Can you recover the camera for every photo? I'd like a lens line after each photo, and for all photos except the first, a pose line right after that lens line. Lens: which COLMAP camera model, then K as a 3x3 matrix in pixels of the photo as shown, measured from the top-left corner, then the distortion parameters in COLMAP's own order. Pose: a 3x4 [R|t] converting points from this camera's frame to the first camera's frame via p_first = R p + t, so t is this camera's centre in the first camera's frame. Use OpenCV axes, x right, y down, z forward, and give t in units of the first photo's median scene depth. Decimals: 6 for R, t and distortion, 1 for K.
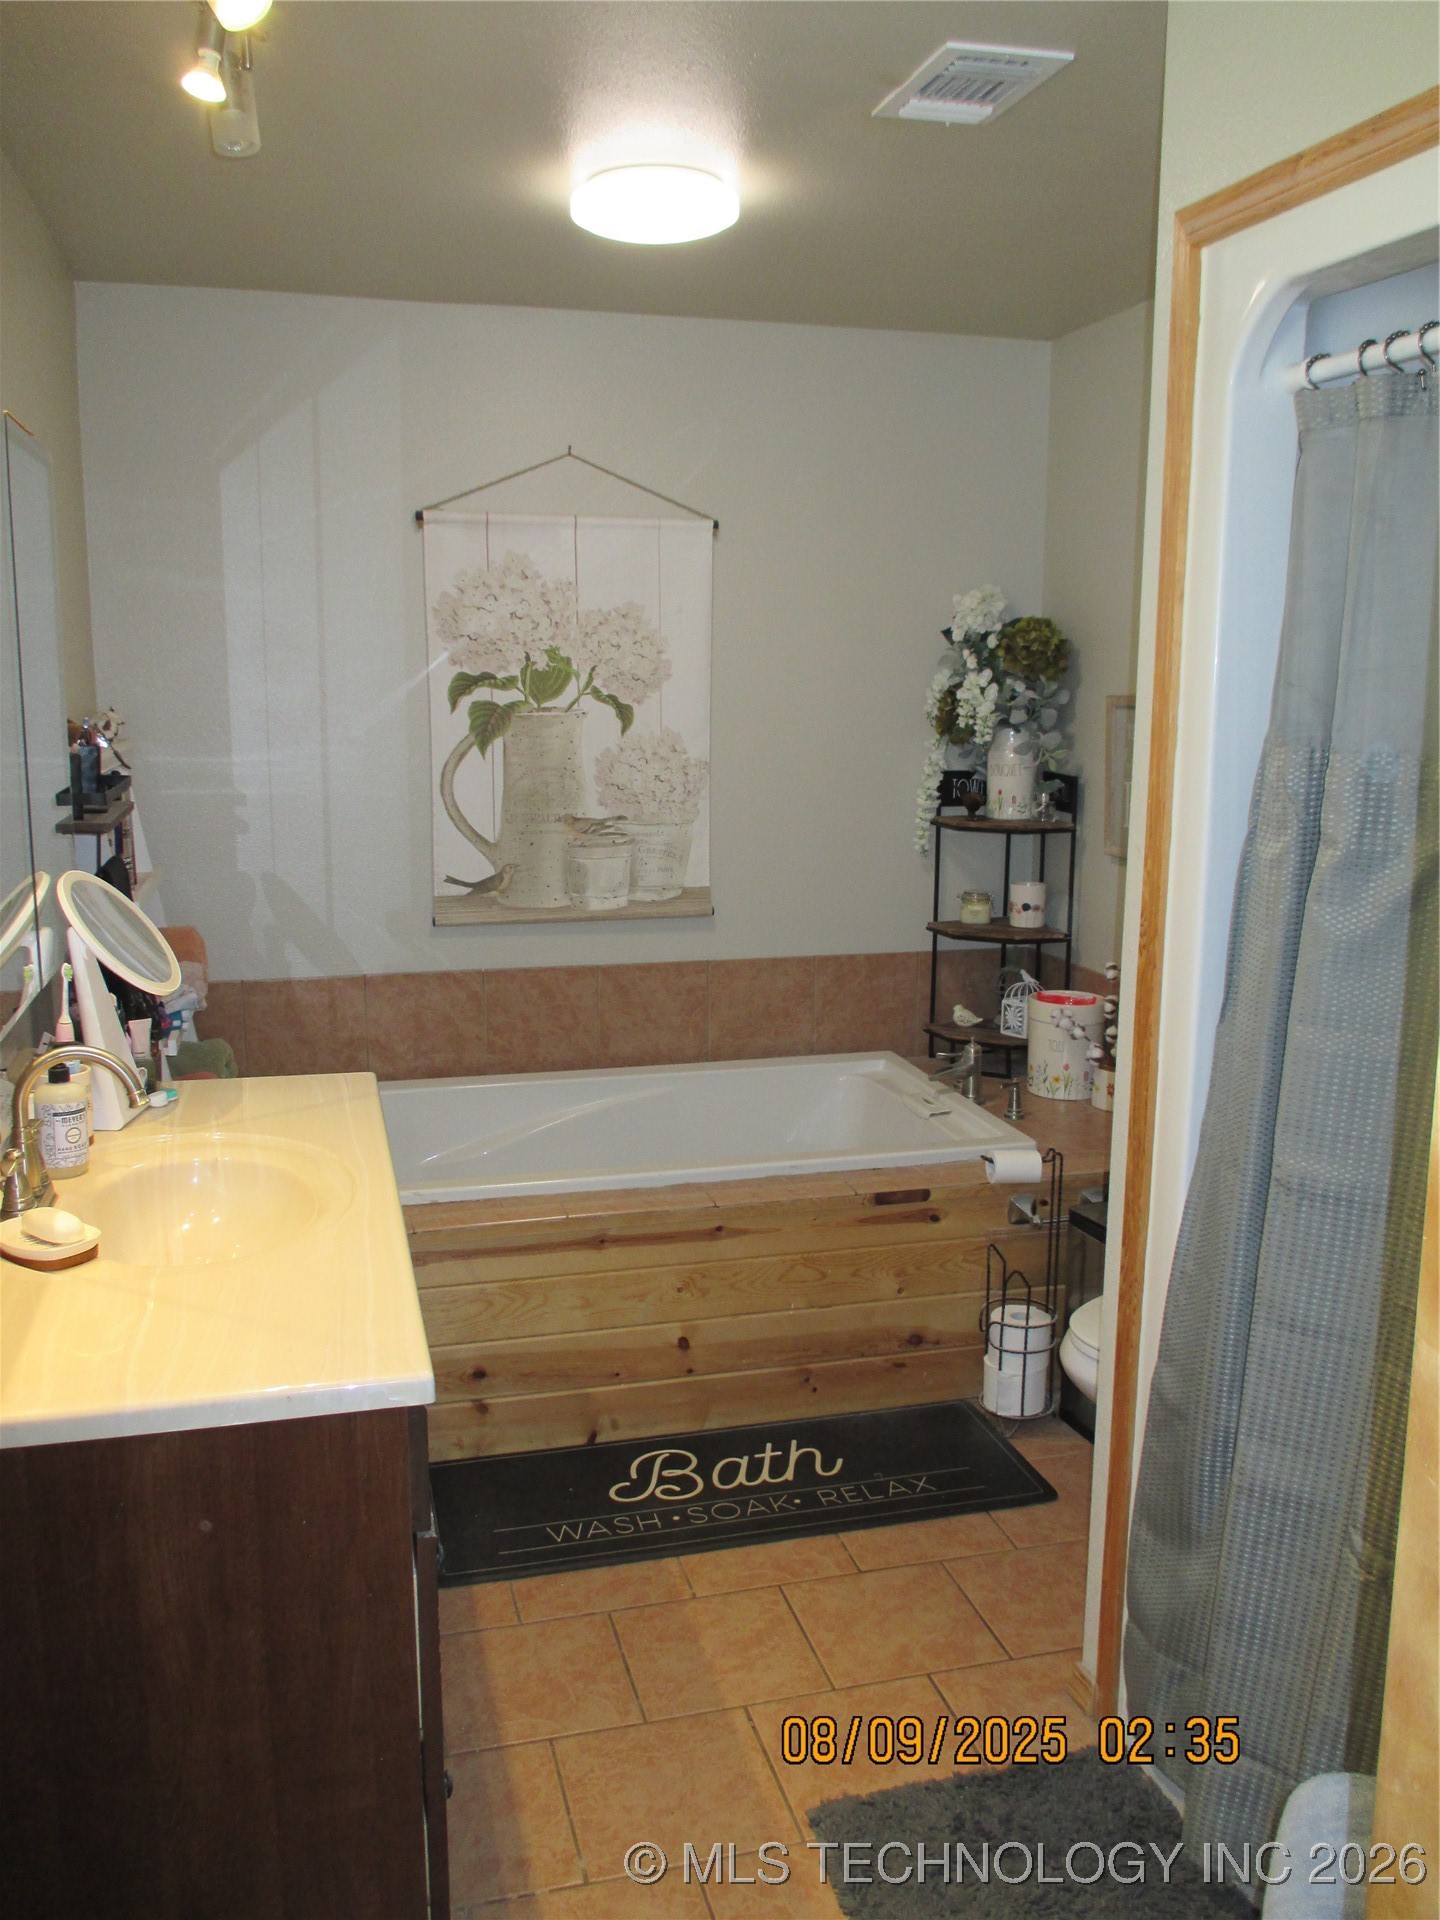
lens RADIAL K [[1595.0, 0, 689.3], [0, 1595.0, 945.9], [0, 0, 1]] dist [-0.030081, -0.000144]
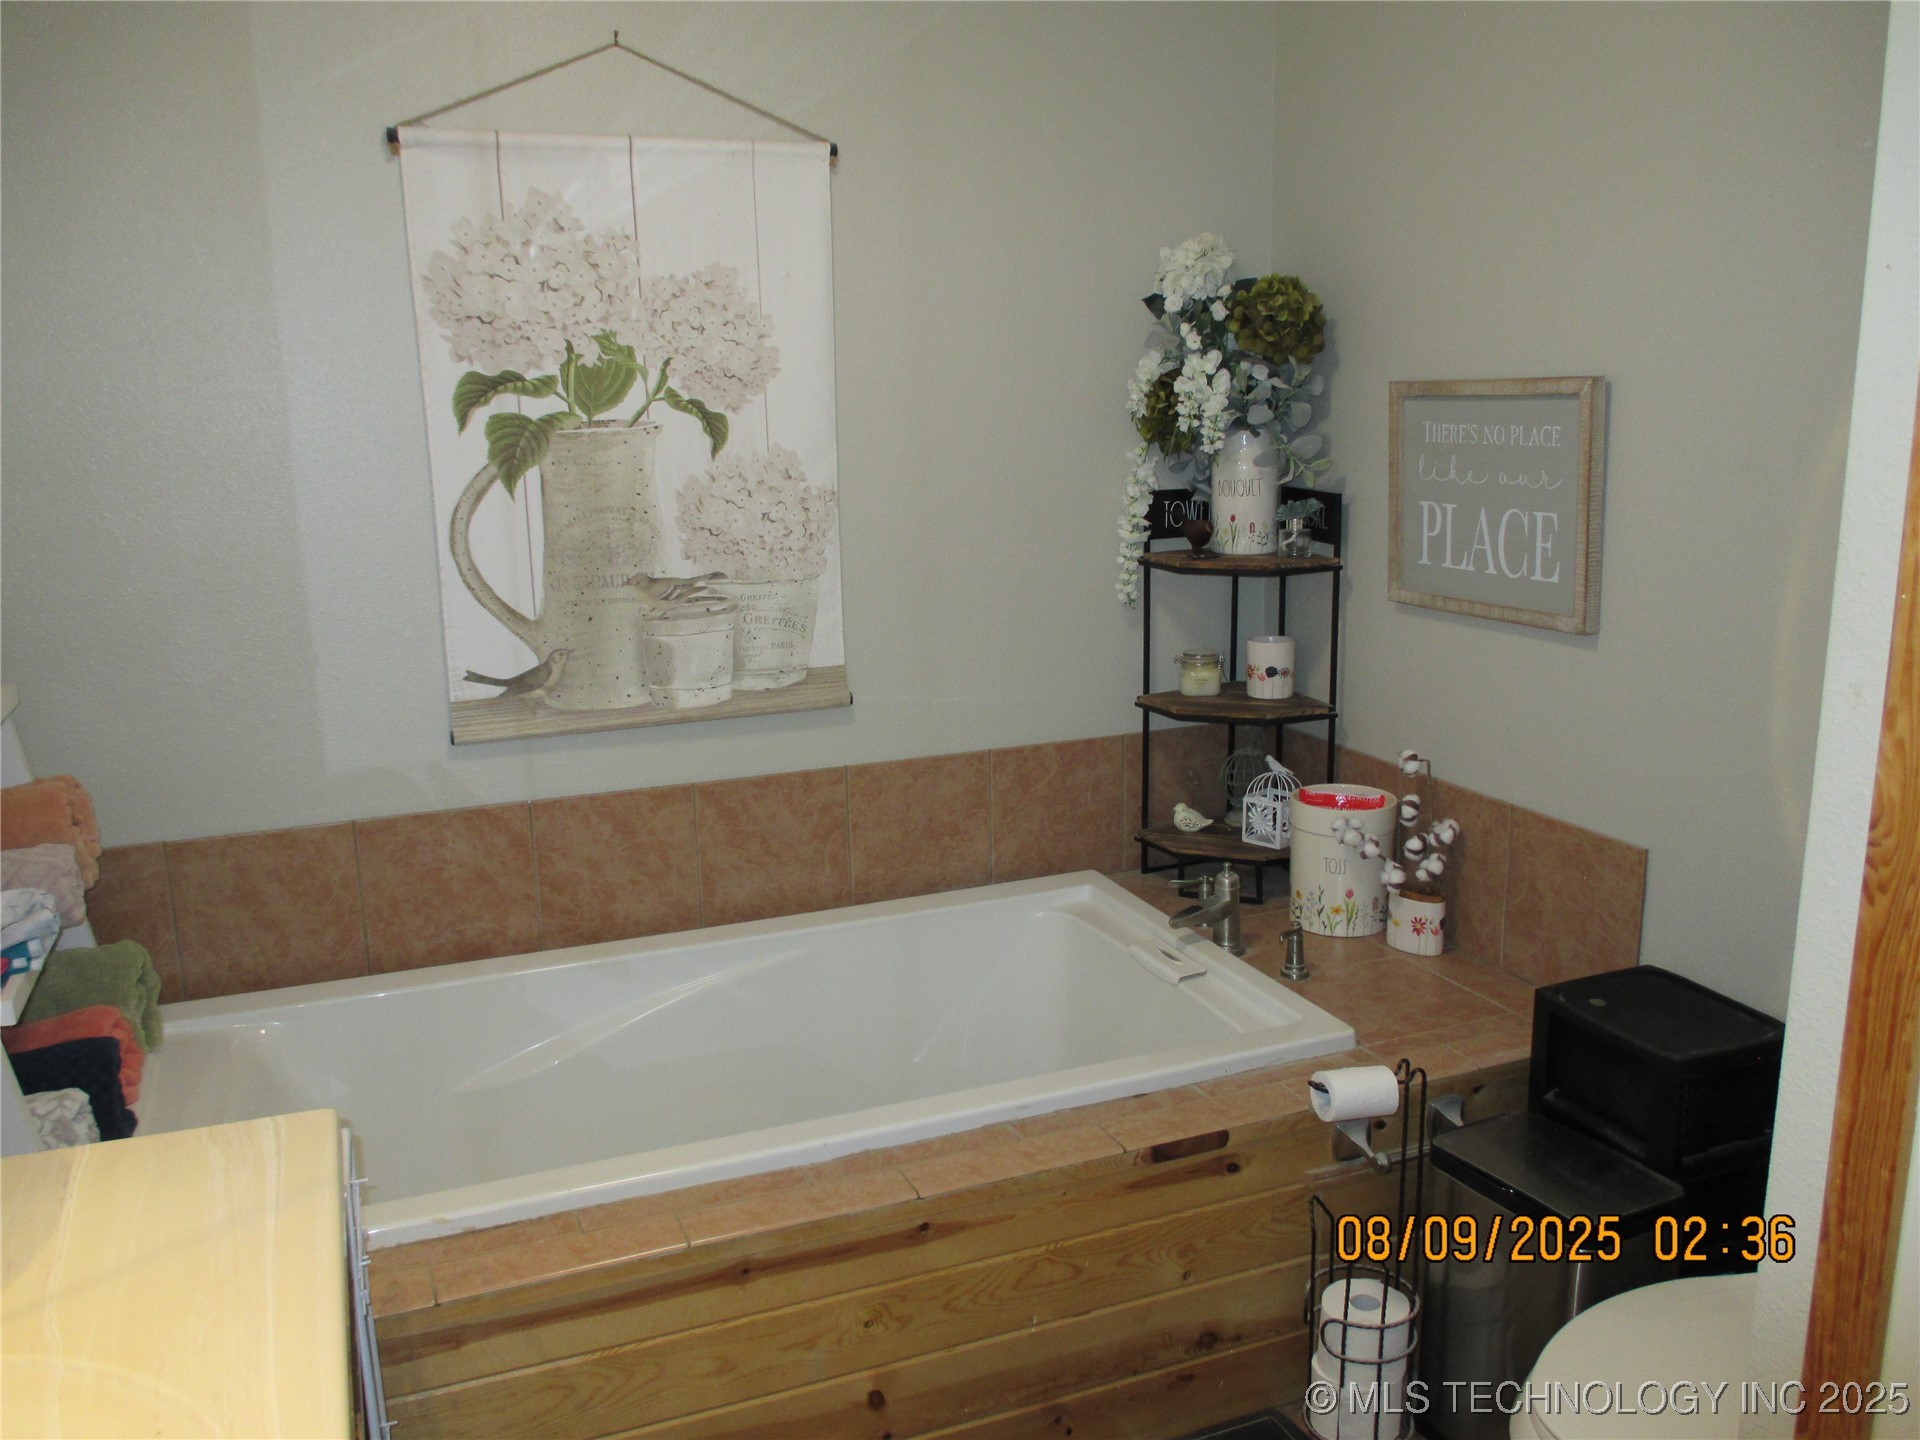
lens RADIAL K [[1595.0, 0, 946.2], [0, 1595.0, 714.3], [0, 0, 1]] dist [-0.030081, -0.000144]
pose [[0.990981, -0.051044, 0.123898, -0.033305], [0.045728, 0.997923, 0.045381, -0.047104], [-0.125957, -0.039306, 0.991257, 0.293238]]
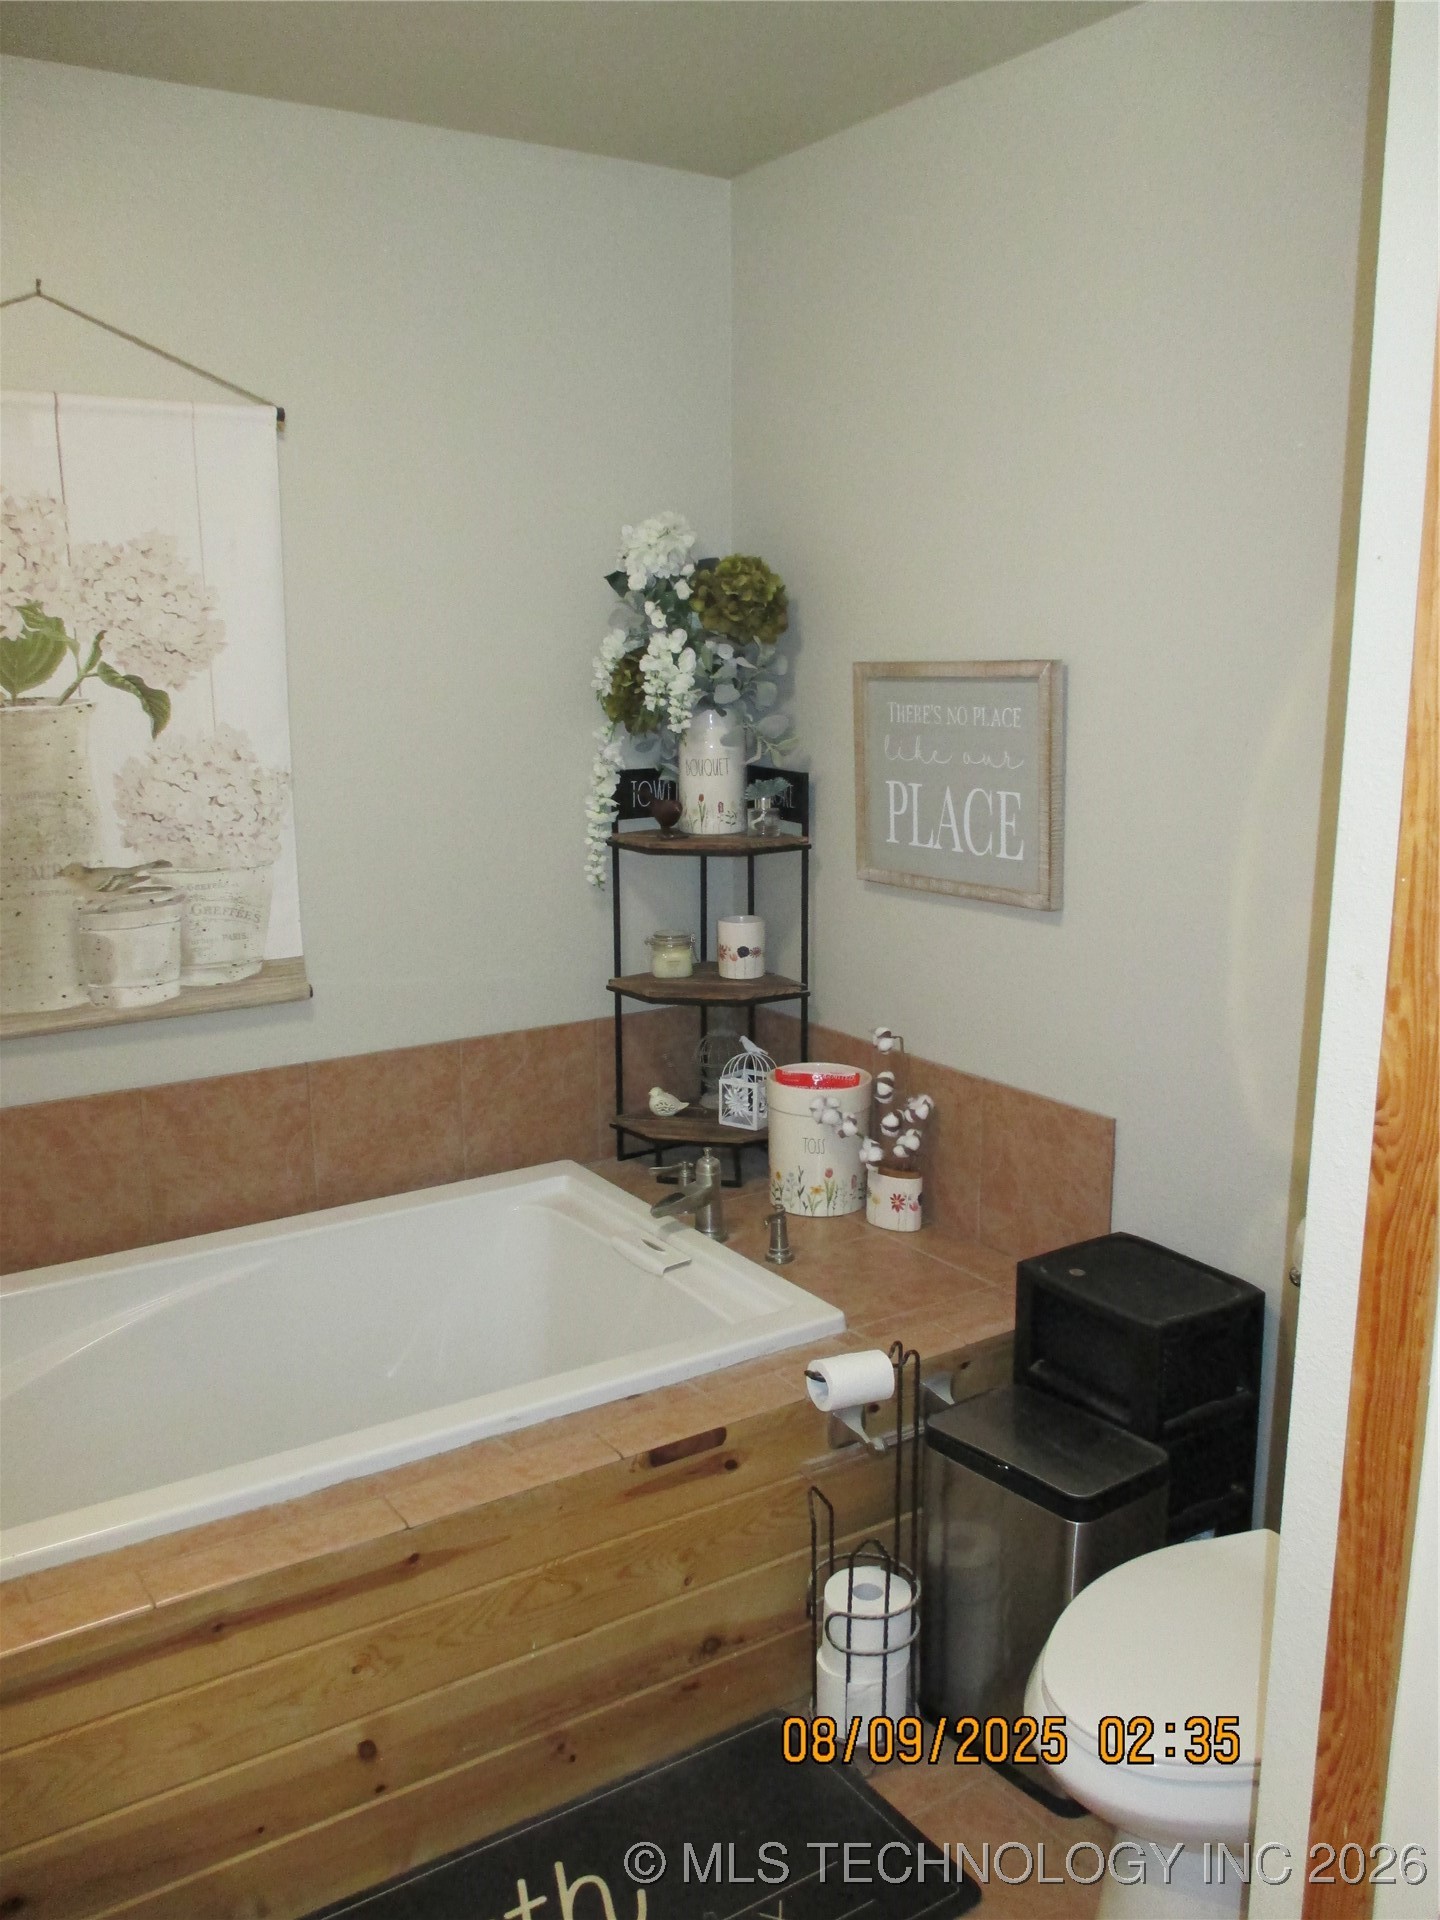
lens RADIAL K [[1595.0, 0, 696.6], [0, 1595.0, 951.2], [0, 0, 1]] dist [-0.030081, -0.000144]
pose [[0.948208, -0.071975, 0.309390, -0.039354], [0.065157, 0.997351, 0.032328, -0.052043], [-0.310897, -0.010494, 0.950386, 0.316463]]
